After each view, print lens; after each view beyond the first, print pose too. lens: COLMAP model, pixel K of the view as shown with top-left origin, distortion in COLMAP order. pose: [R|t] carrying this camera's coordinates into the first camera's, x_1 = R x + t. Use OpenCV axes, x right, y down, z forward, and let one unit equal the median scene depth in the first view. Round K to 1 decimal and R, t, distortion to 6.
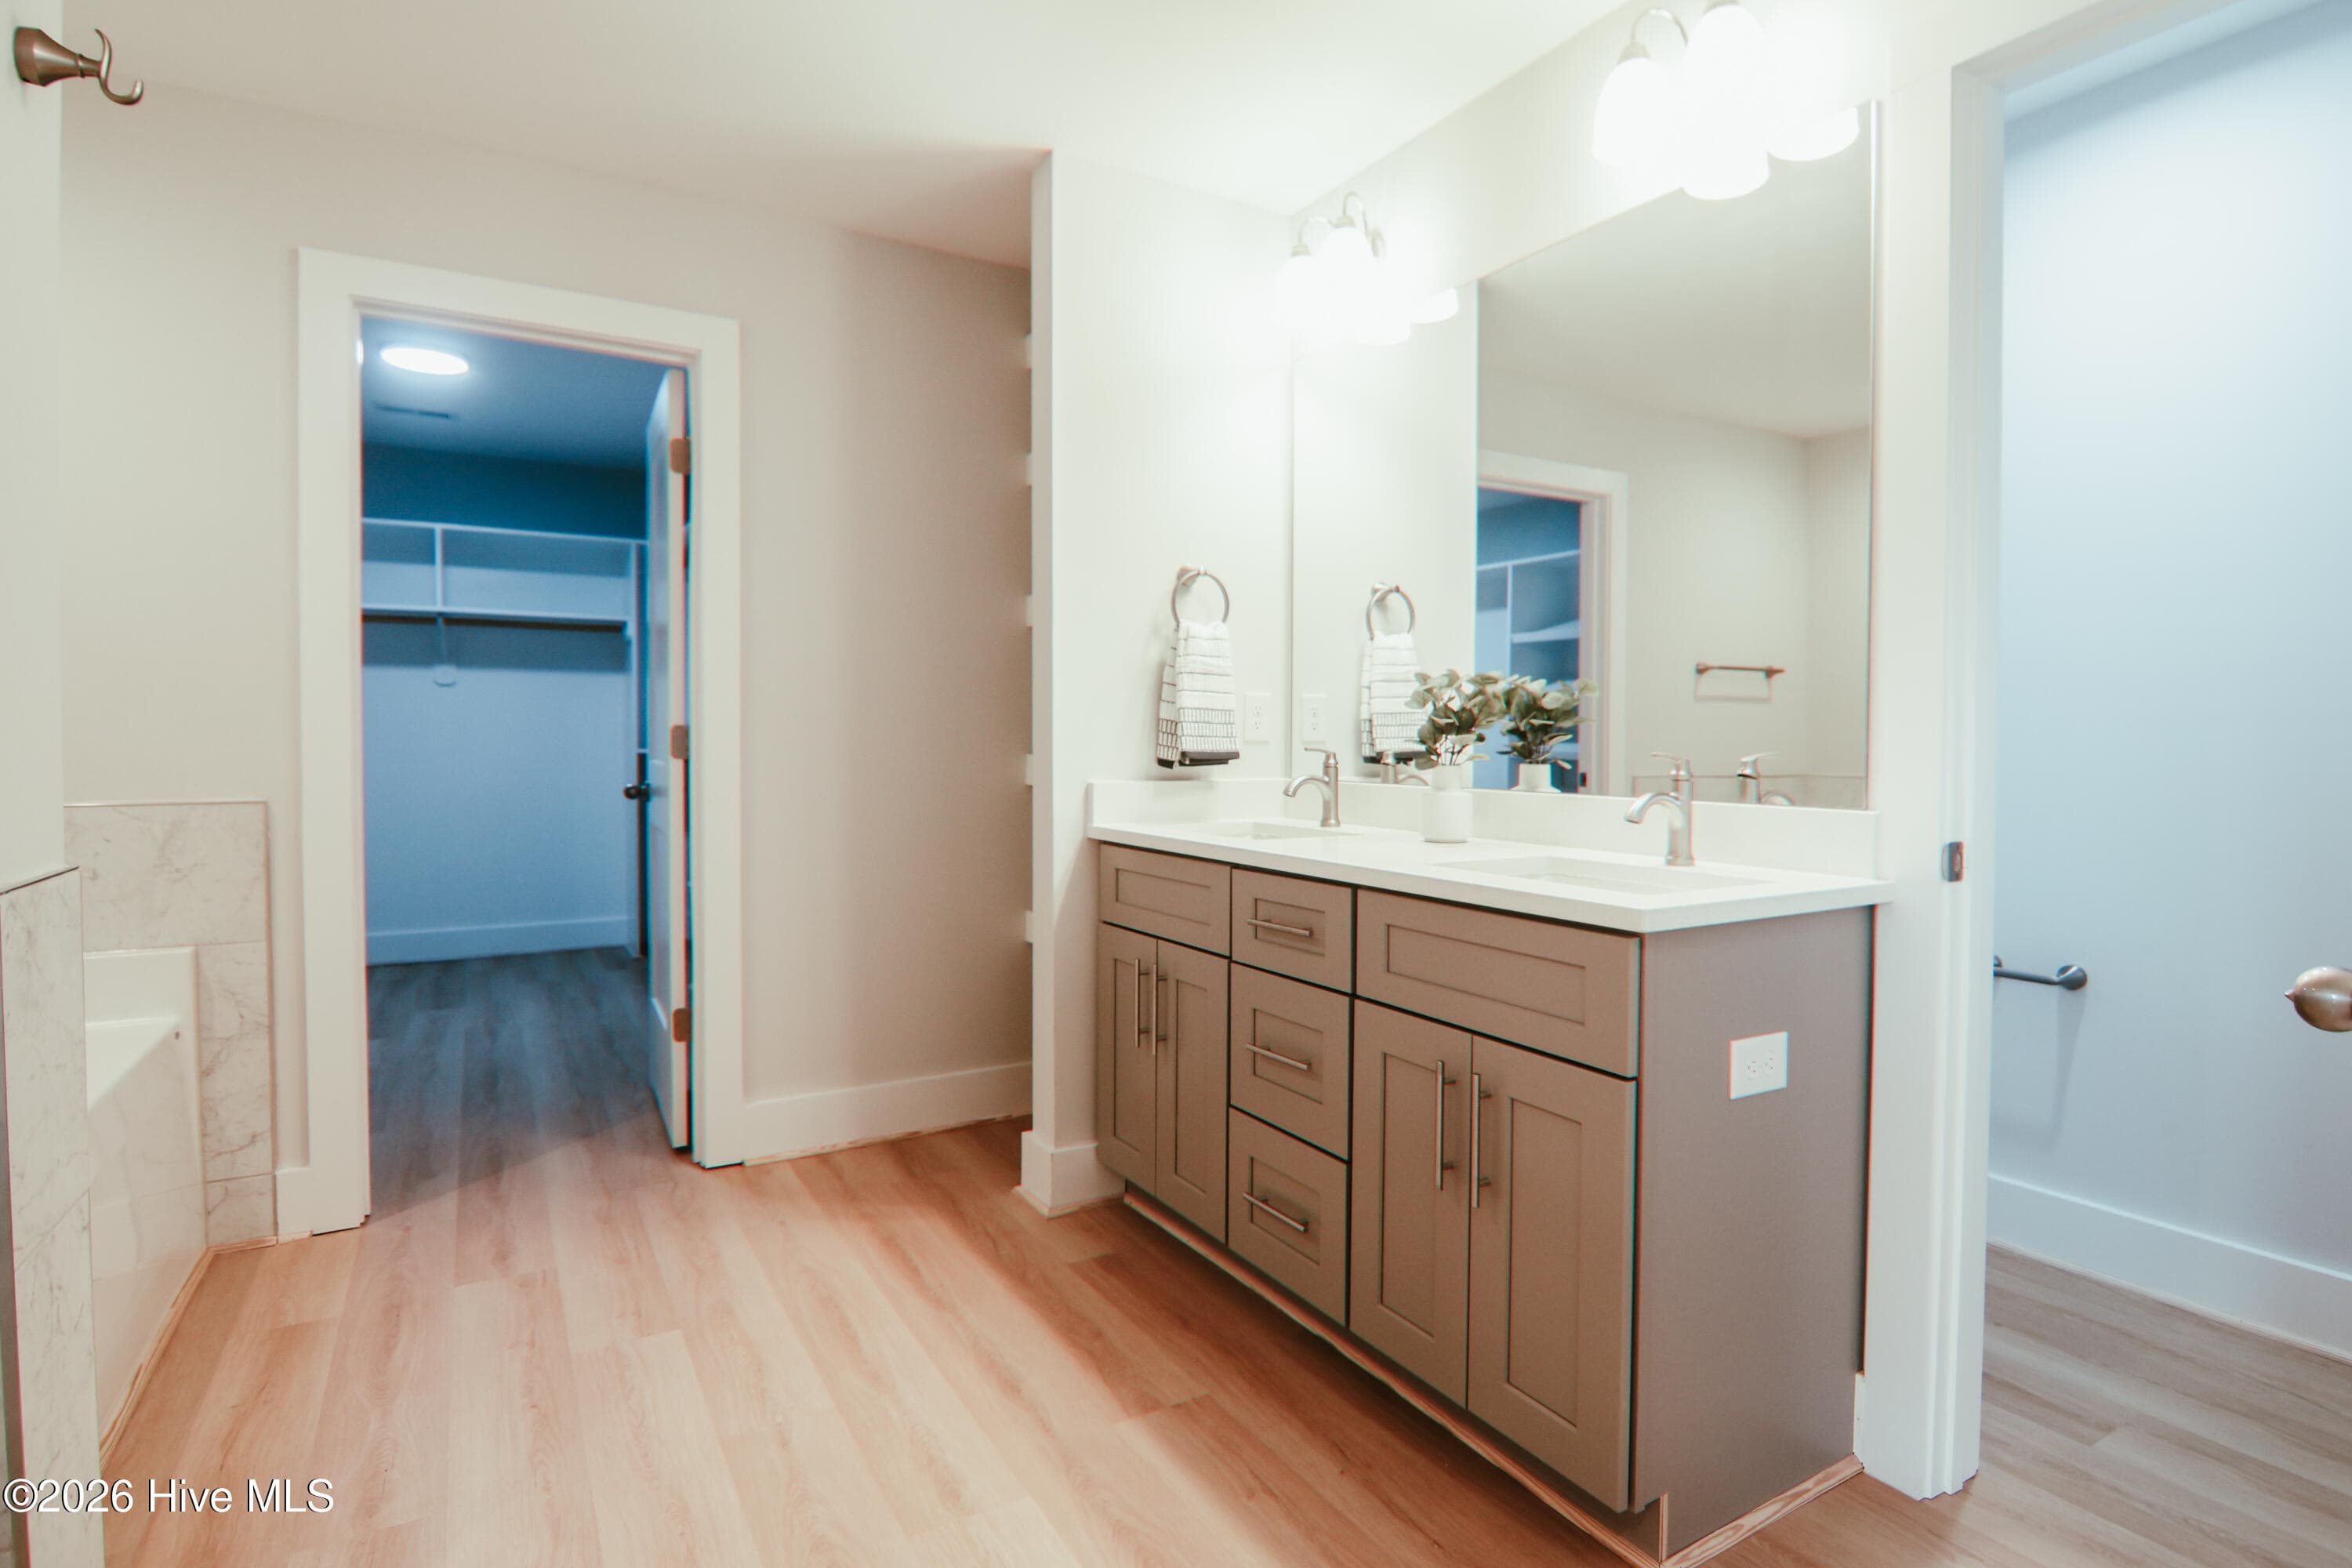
lens RADIAL K [[1168.9, 0, 1186.3], [0, 1168.9, 764.9], [0, 0, 1]] dist [0.002322, 0.000037]
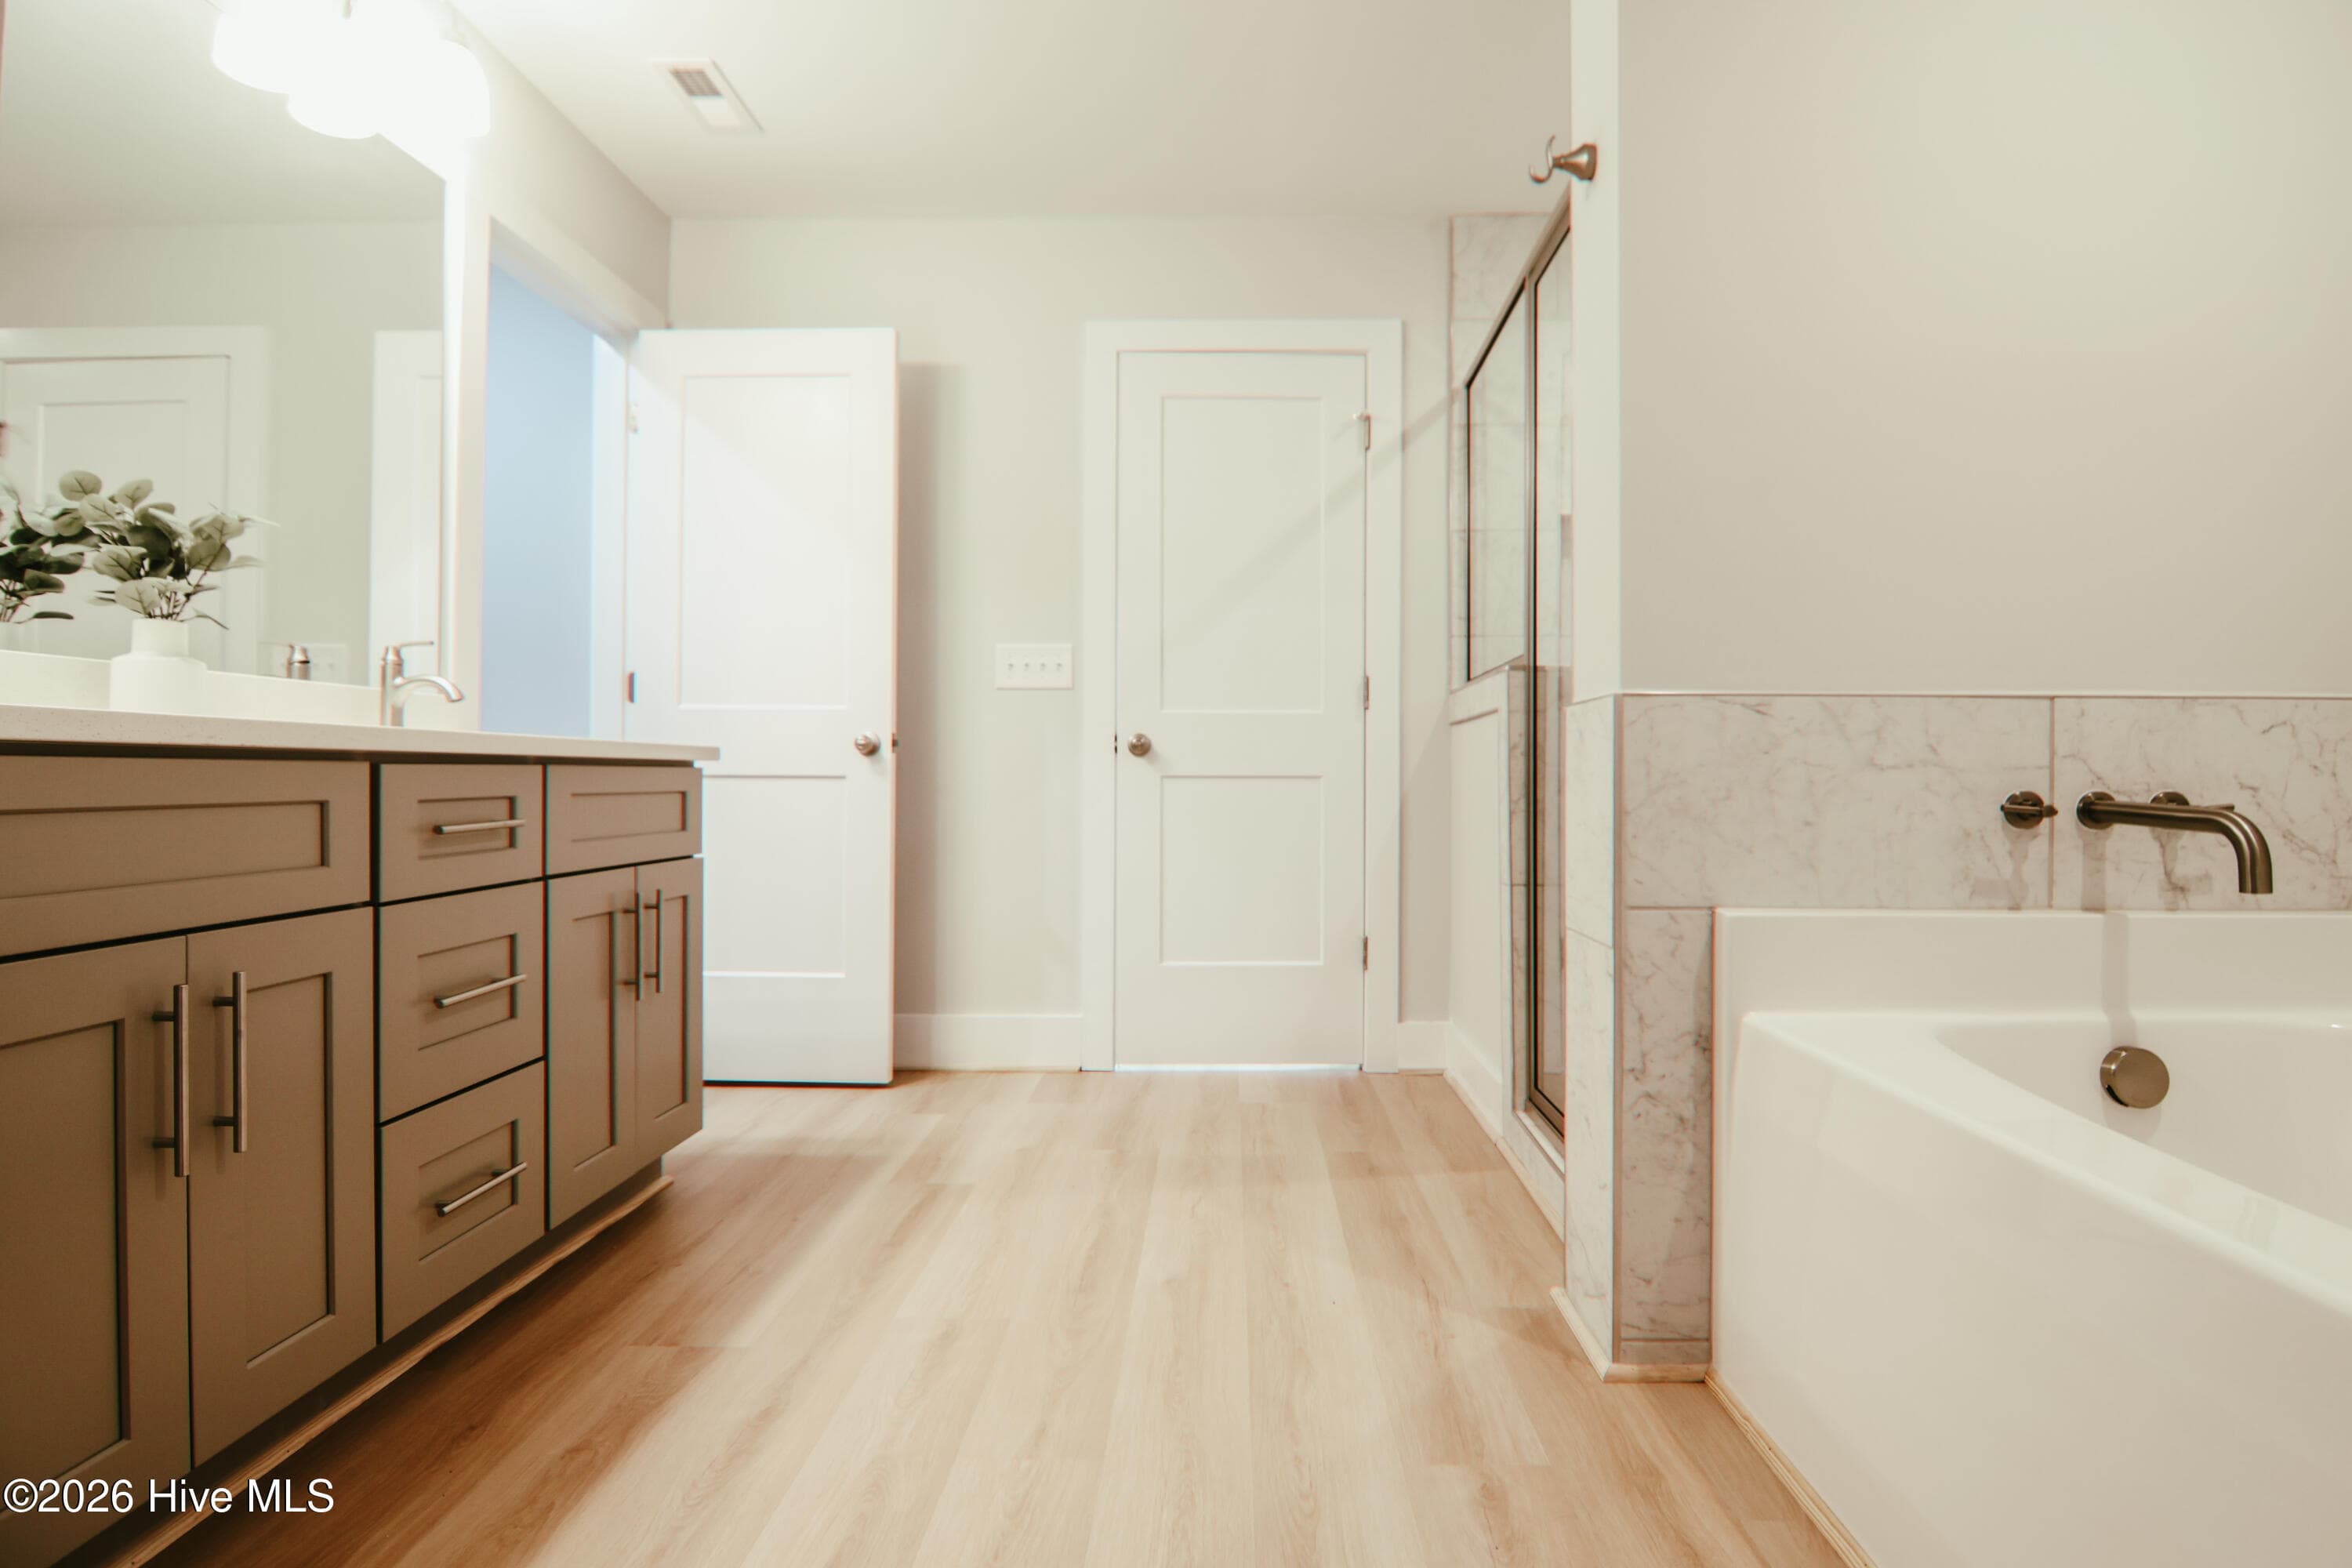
lens RADIAL K [[1168.9, 0, 1182.3], [0, 1168.9, 777.3], [0, 0, 1]] dist [0.002322, 0.000037]
pose [[-0.833484, -0.003136, 0.552535, -0.823107], [0.011105, 0.999687, 0.022426, 0.101039], [-0.552432, 0.024827, -0.833188, 1.519484]]
